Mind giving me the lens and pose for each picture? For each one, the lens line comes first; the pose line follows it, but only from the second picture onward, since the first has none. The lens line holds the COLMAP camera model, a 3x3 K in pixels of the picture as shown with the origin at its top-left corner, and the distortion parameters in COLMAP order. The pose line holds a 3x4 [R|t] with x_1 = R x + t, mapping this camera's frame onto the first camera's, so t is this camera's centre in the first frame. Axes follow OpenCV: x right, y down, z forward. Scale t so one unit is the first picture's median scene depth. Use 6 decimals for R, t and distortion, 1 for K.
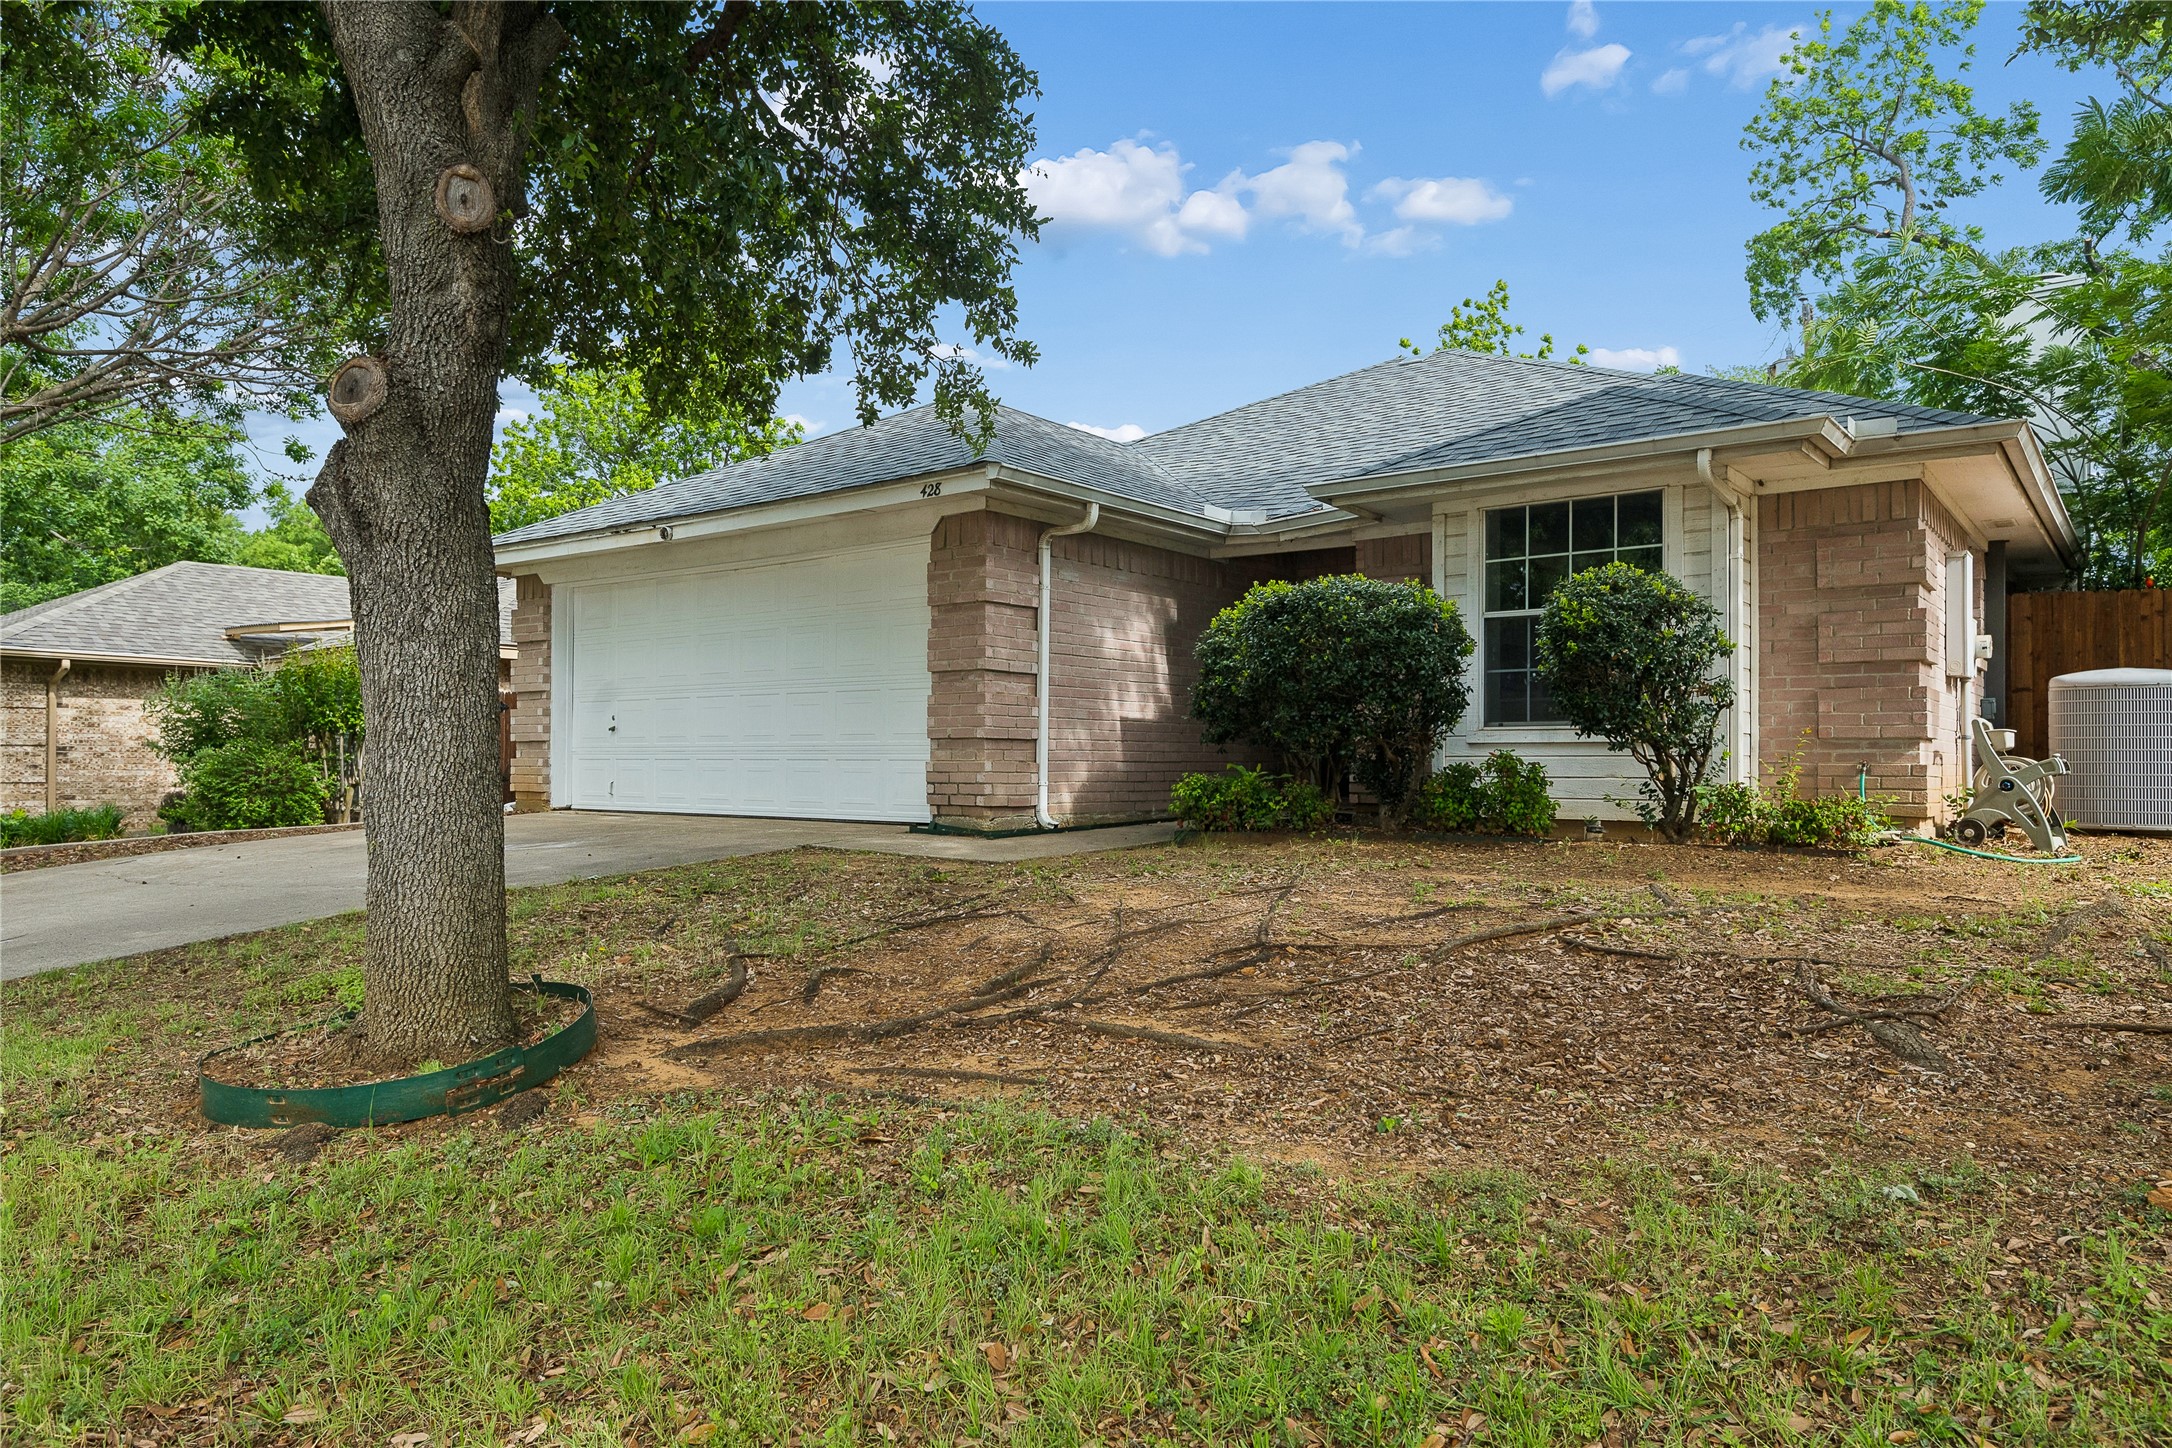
lens RADIAL K [[1394.3, 0, 1086.0], [0, 1394.3, 724.0], [0, 0, 1]] dist [0.006167, 0.000337]
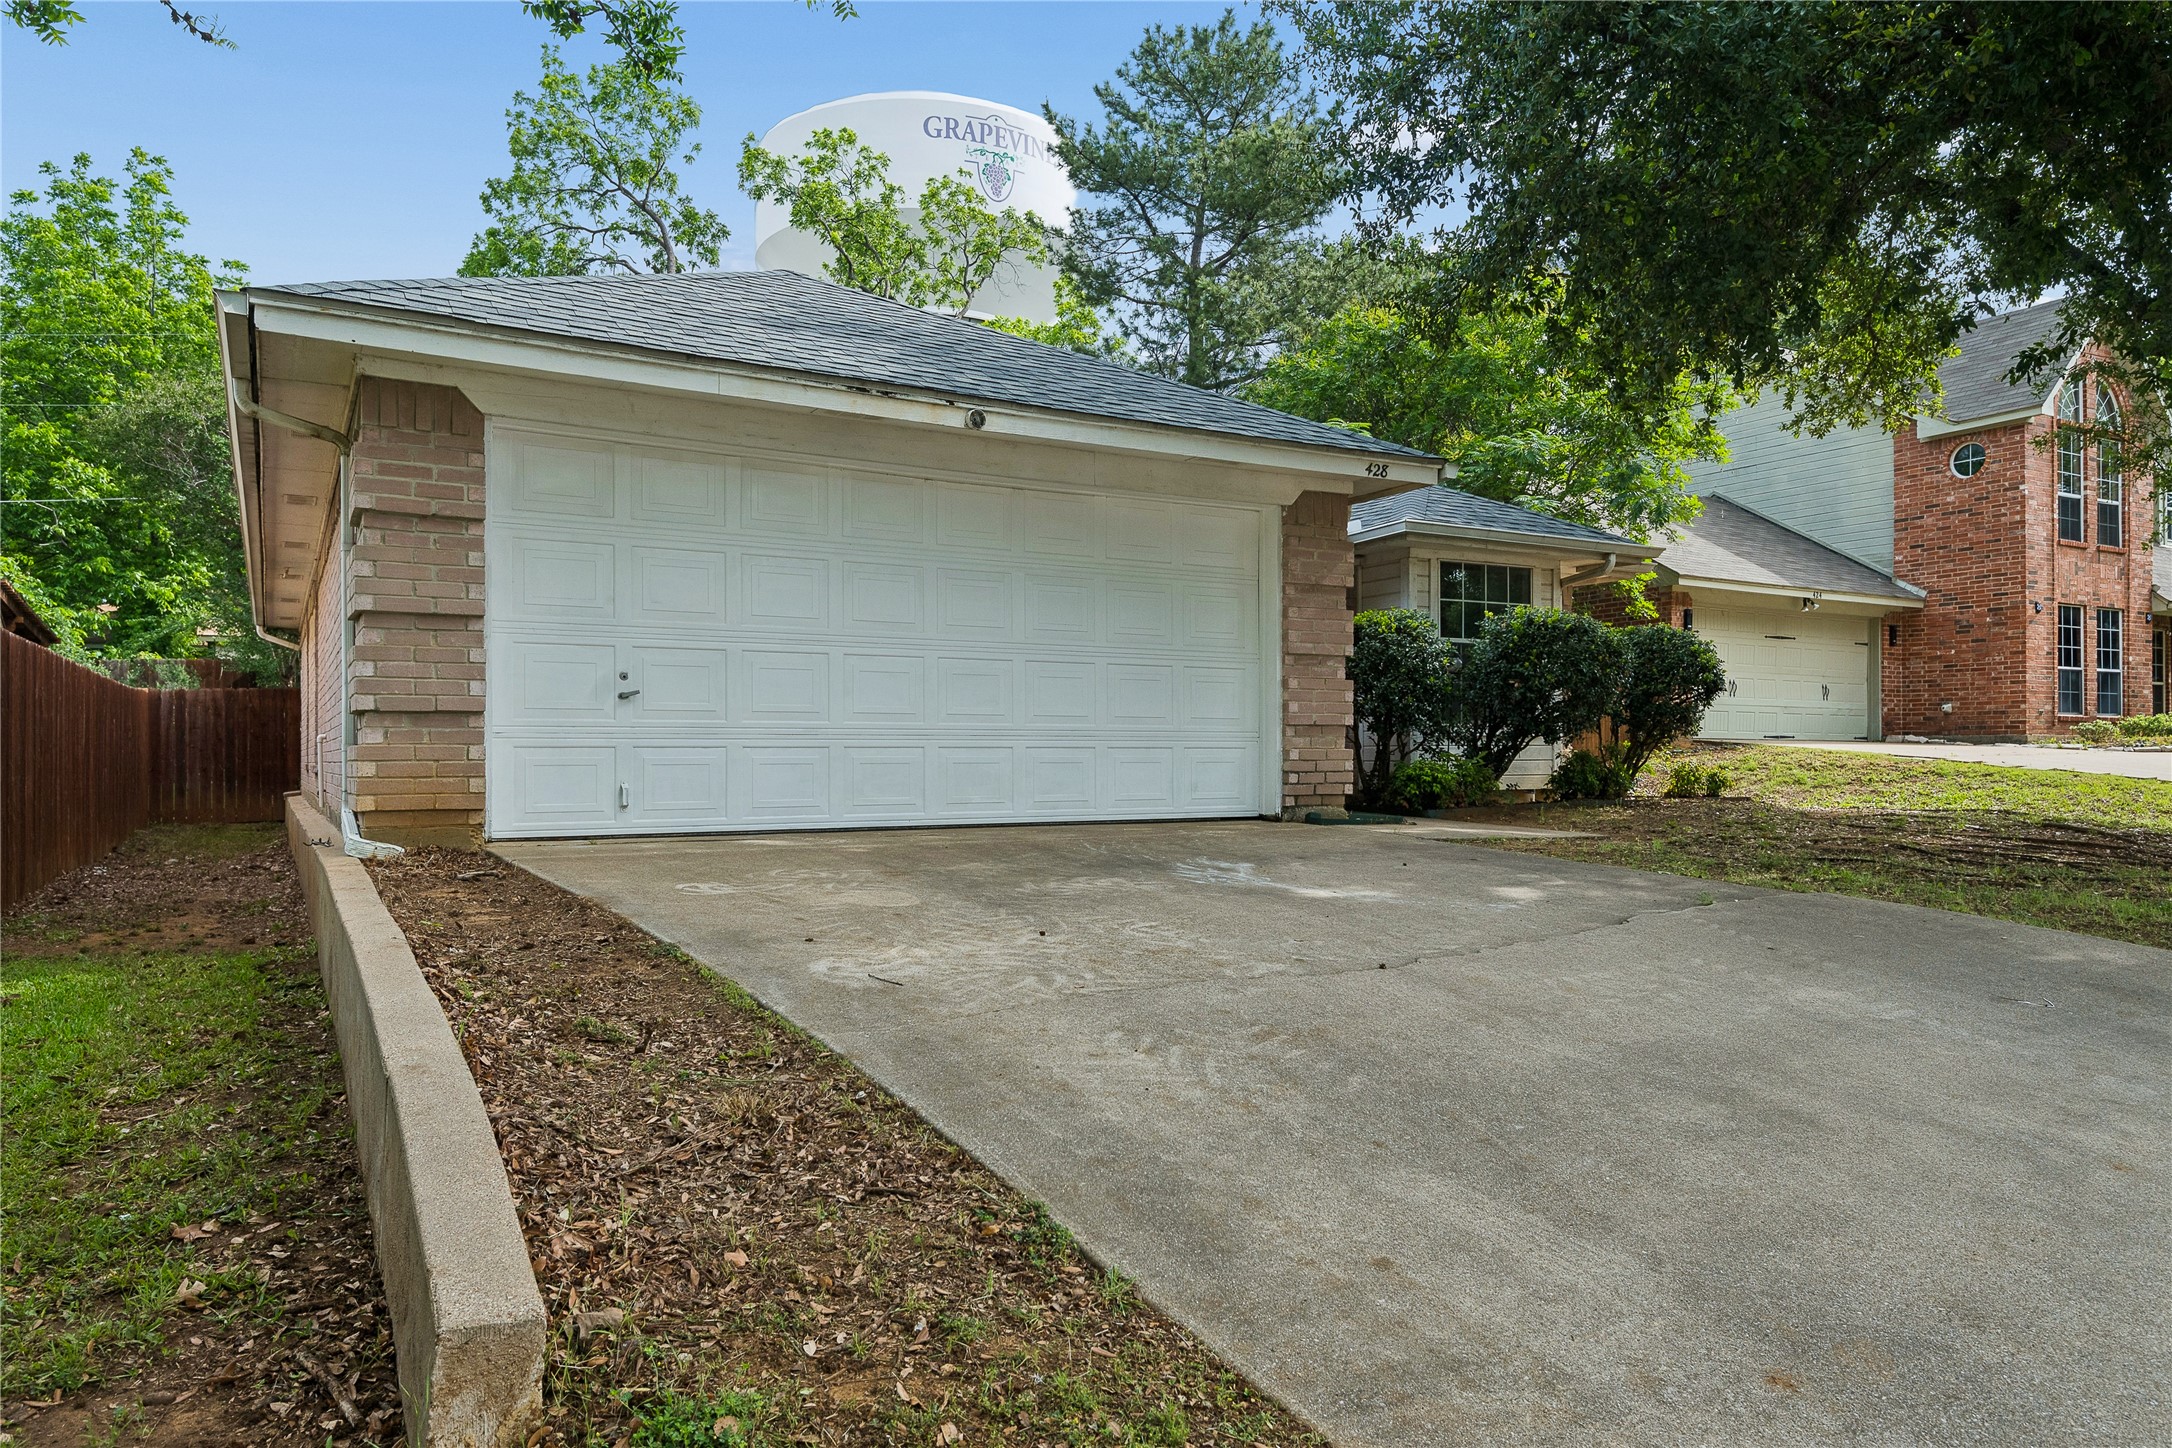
lens RADIAL K [[1394.3, 0, 1086.0], [0, 1394.3, 724.0], [0, 0, 1]] dist [0.006167, 0.000337]
pose [[0.378355, 0.017029, 0.925504, -0.905914], [-0.022244, 0.999709, -0.009300, 0.019094], [-0.925393, -0.017068, 0.378624, 0.679780]]
